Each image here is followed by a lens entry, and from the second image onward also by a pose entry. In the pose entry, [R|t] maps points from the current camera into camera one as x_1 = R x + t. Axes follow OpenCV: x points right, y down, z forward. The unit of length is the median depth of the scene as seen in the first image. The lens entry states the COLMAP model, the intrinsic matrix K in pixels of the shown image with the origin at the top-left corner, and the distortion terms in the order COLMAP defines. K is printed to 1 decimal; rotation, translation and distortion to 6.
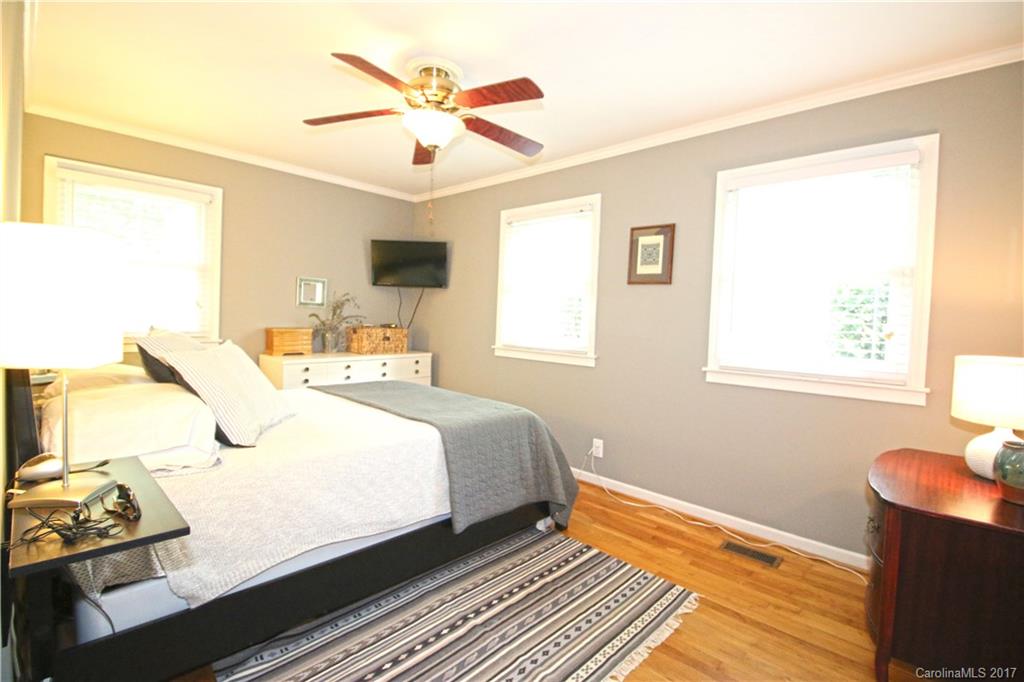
lens RADIAL K [[472.5, 0, 511.4], [0, 472.5, 337.0], [0, 0, 1]] dist [-0.000734, -0.013148]
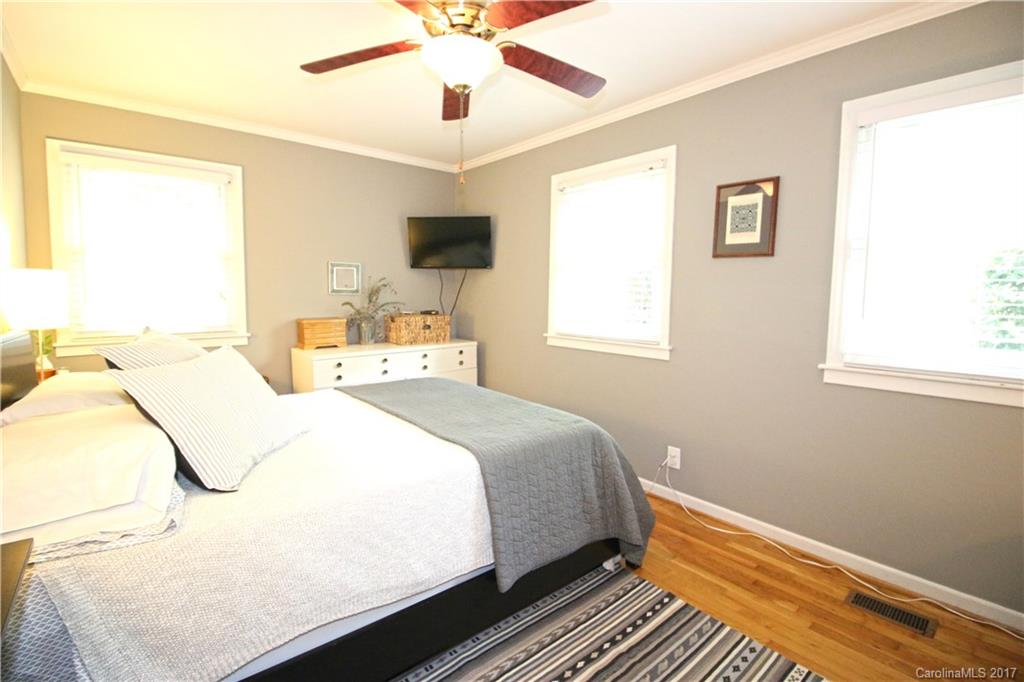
lens RADIAL K [[472.5, 0, 511.4], [0, 472.5, 337.0], [0, 0, 1]] dist [-0.000734, -0.013148]
pose [[0.993733, -0.016777, -0.110516, -0.006583], [0.022245, 0.998579, 0.048430, -0.028265], [0.109546, -0.050584, 0.992694, 0.190514]]
